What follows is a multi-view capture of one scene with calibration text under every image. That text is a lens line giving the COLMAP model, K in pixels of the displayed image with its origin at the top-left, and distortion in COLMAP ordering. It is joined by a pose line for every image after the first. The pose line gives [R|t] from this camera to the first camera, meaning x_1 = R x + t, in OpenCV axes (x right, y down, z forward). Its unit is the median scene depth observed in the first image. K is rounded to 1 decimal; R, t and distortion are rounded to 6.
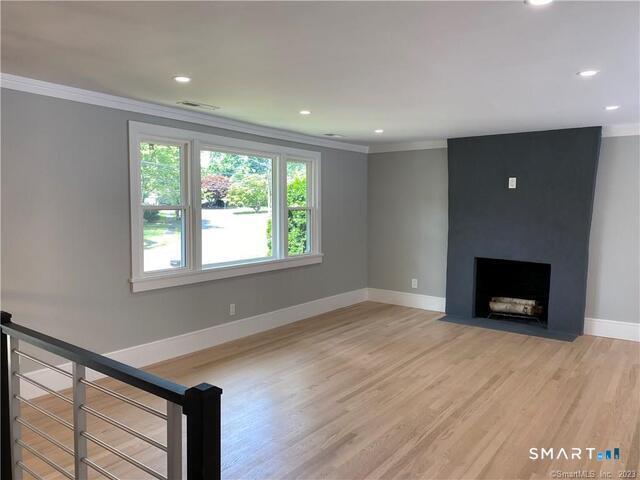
lens RADIAL K [[498.9, 0, 320.0], [0, 498.9, 240.0], [0, 0, 1]] dist [0.003696, 0.001747]
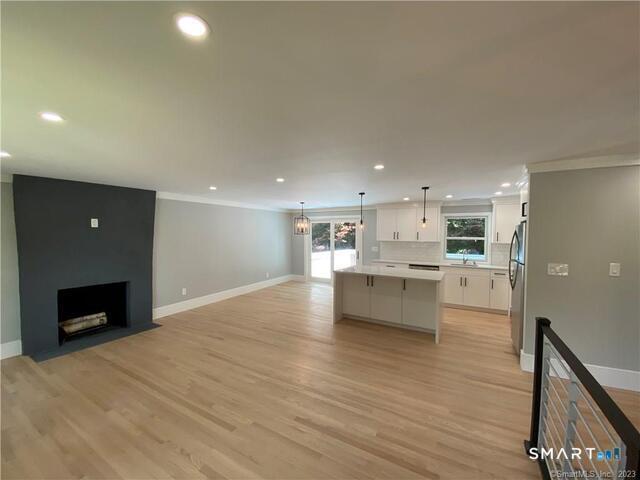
lens RADIAL K [[262.0, 0, 320.0], [0, 262.0, 240.0], [0, 0, 1]] dist [-0.001459, -0.000349]
pose [[-0.111214, -0.037532, 0.993088, -0.386335], [0.072079, 0.996350, 0.045727, -0.072387], [-0.991179, 0.076666, -0.108102, 0.606453]]
